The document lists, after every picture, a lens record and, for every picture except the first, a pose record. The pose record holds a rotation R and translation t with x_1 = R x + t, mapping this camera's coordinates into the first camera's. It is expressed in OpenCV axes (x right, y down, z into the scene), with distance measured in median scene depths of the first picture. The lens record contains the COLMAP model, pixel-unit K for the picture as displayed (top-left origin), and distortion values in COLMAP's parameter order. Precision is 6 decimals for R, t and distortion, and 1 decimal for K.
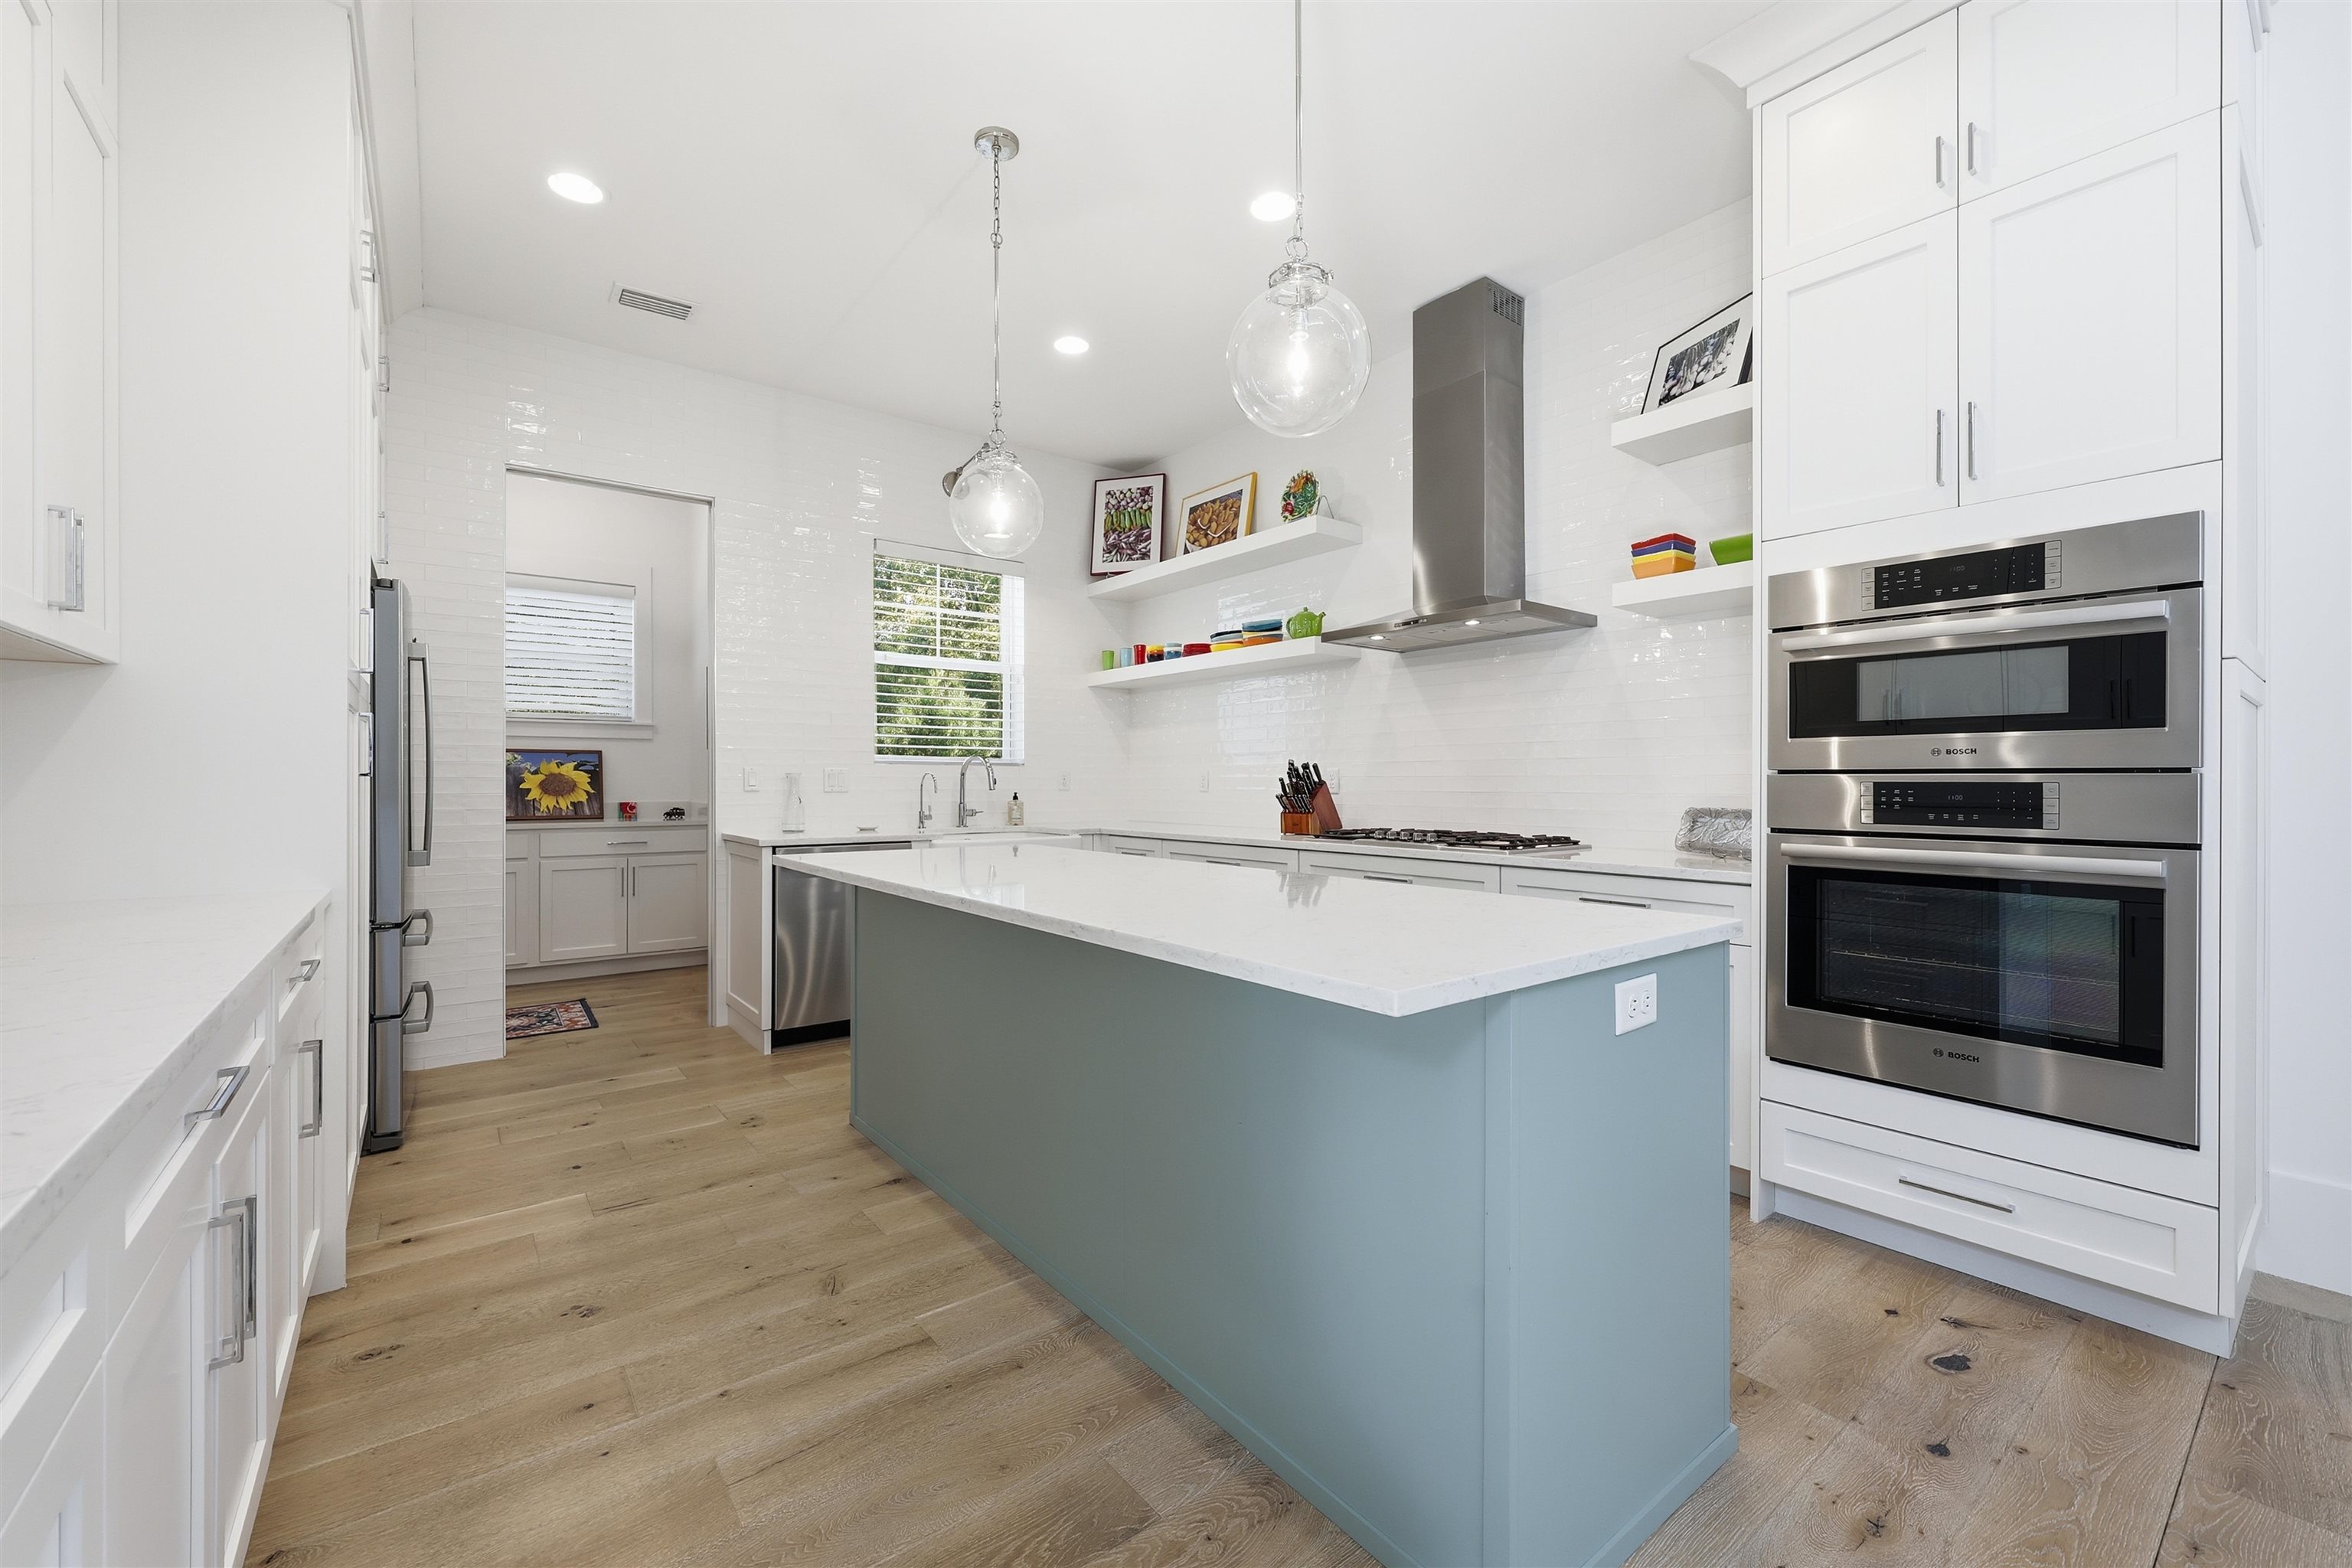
lens RADIAL K [[937.2, 0, 1159.1], [0, 937.2, 784.1], [0, 0, 1]] dist [-0.007934, -0.000358]
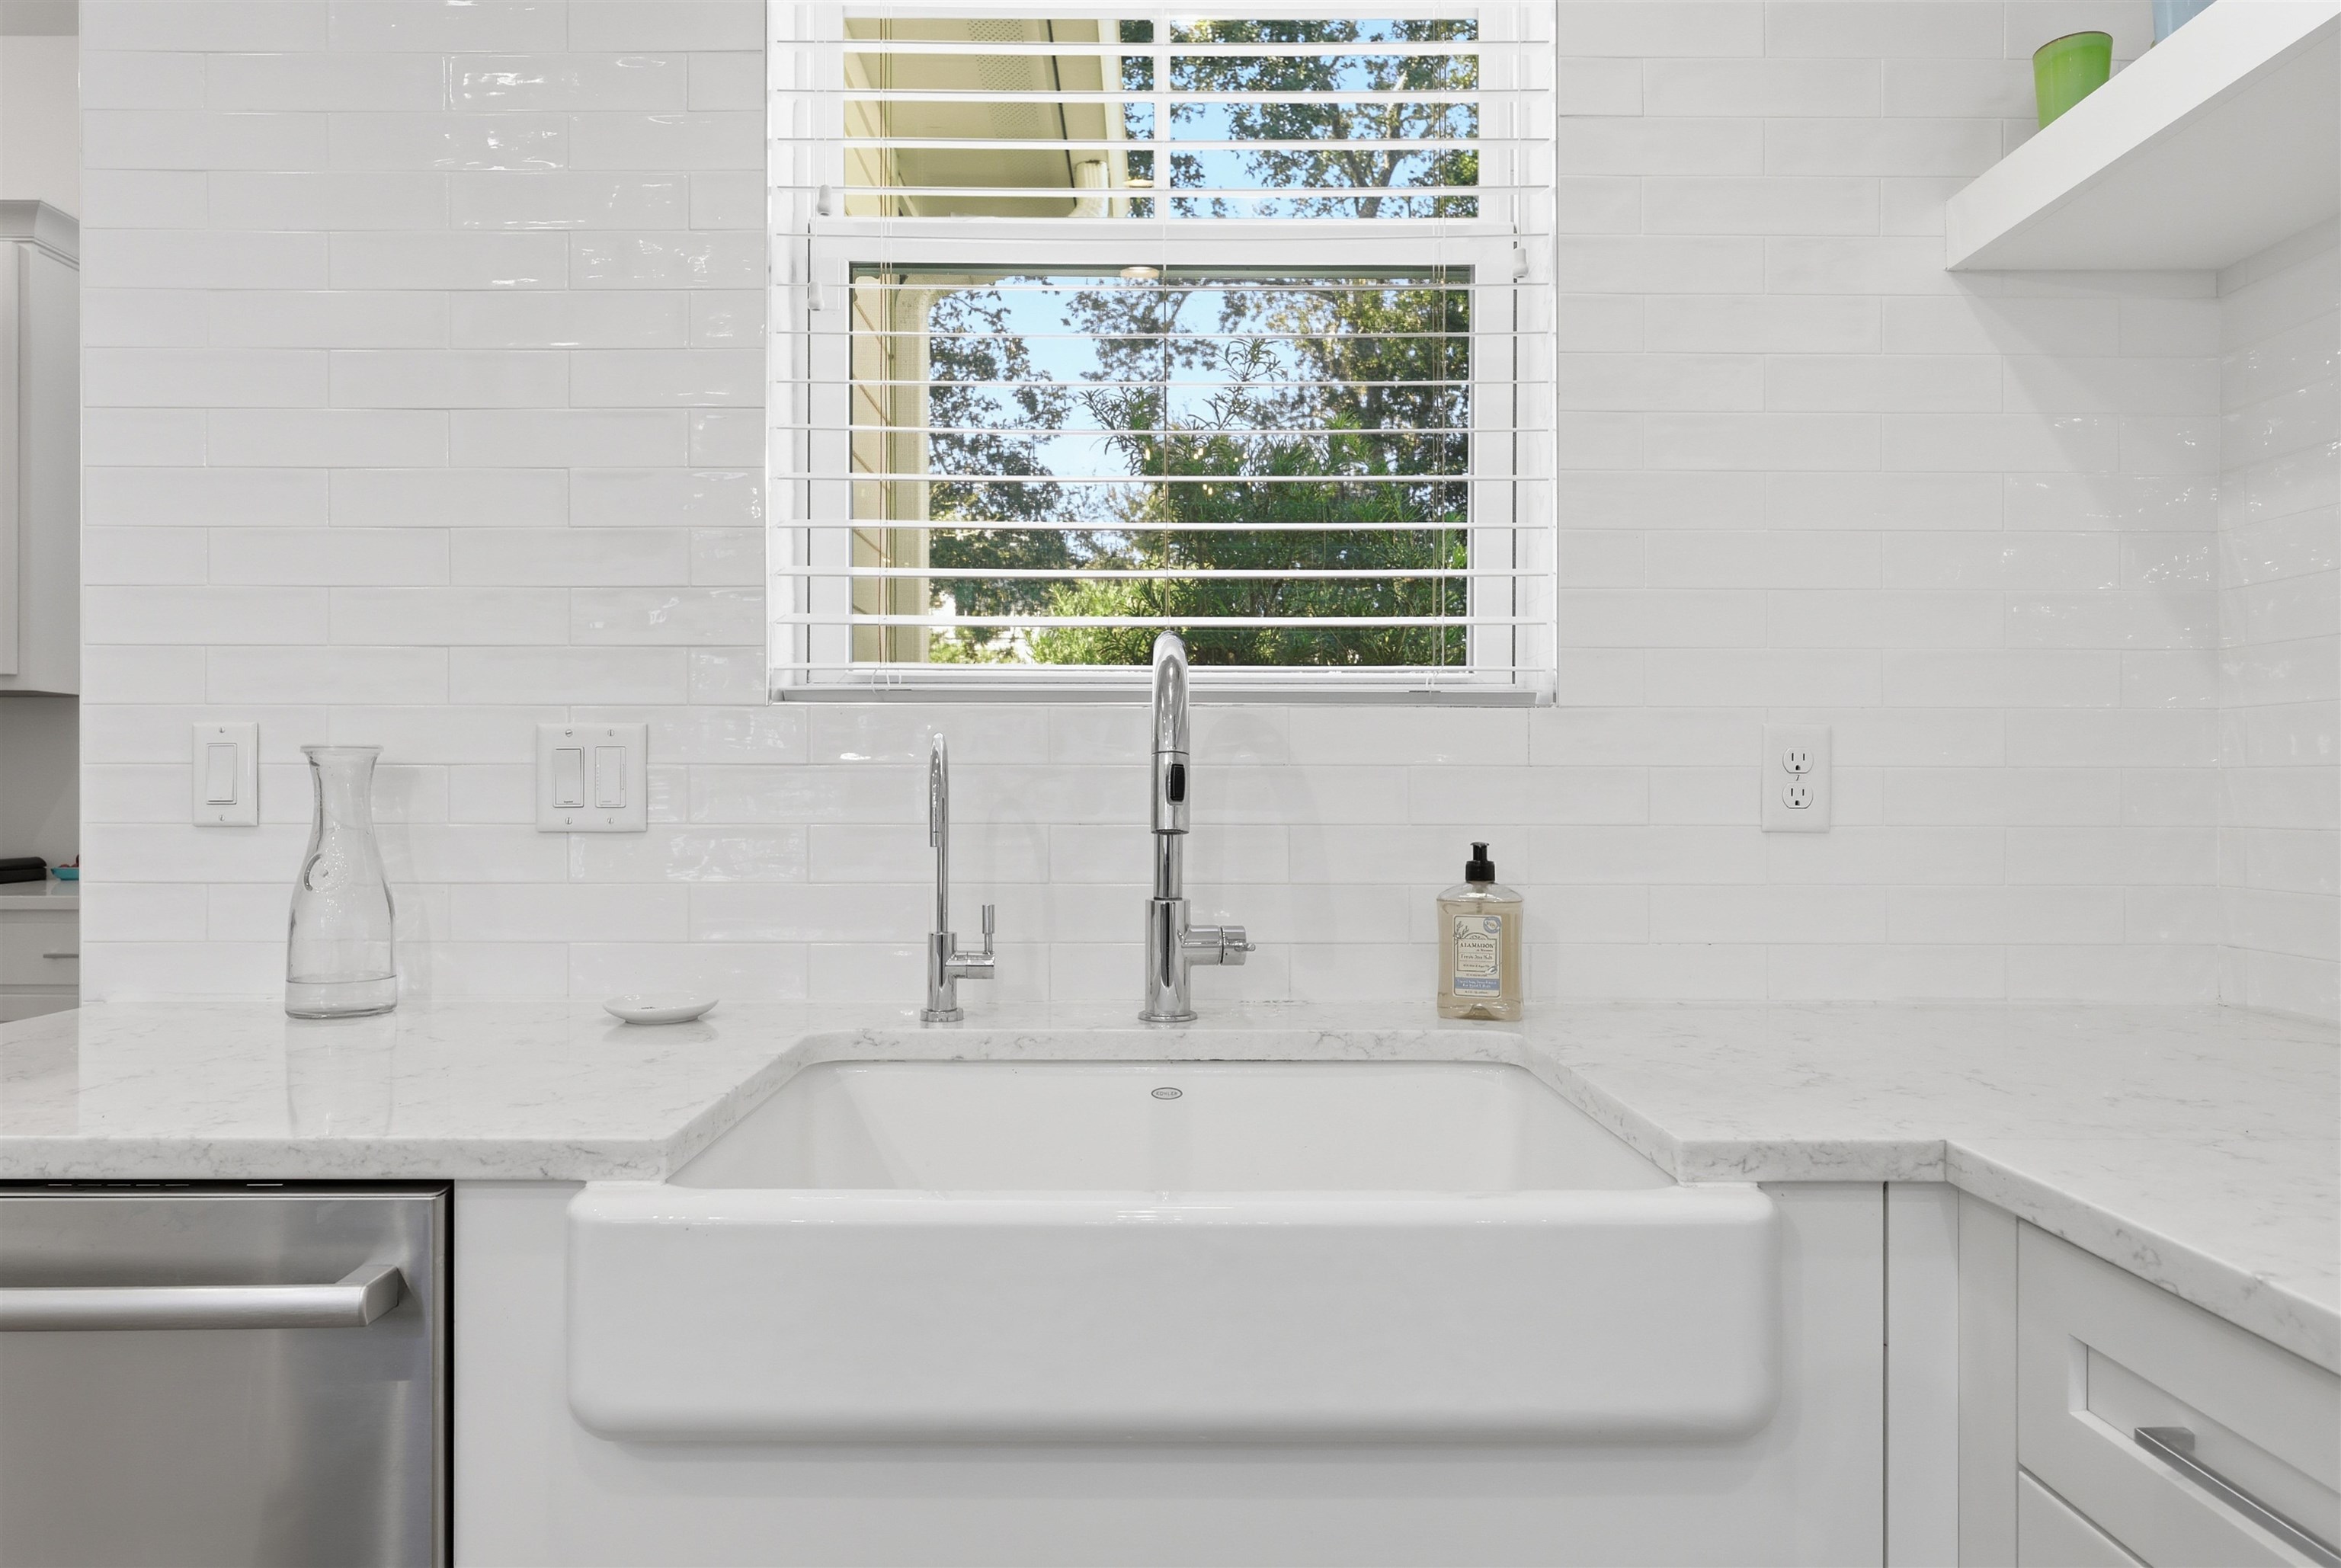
lens RADIAL K [[1341.8, 0, 1170.5], [0, 1341.8, 784.0], [0, 0, 1]] dist [-0.001469, -0.000369]
pose [[0.803572, 0.001172, -0.595207, -0.036628], [-0.004364, 0.999983, -0.003922, -0.000900], [0.595192, 0.005750, 0.803563, 0.606592]]
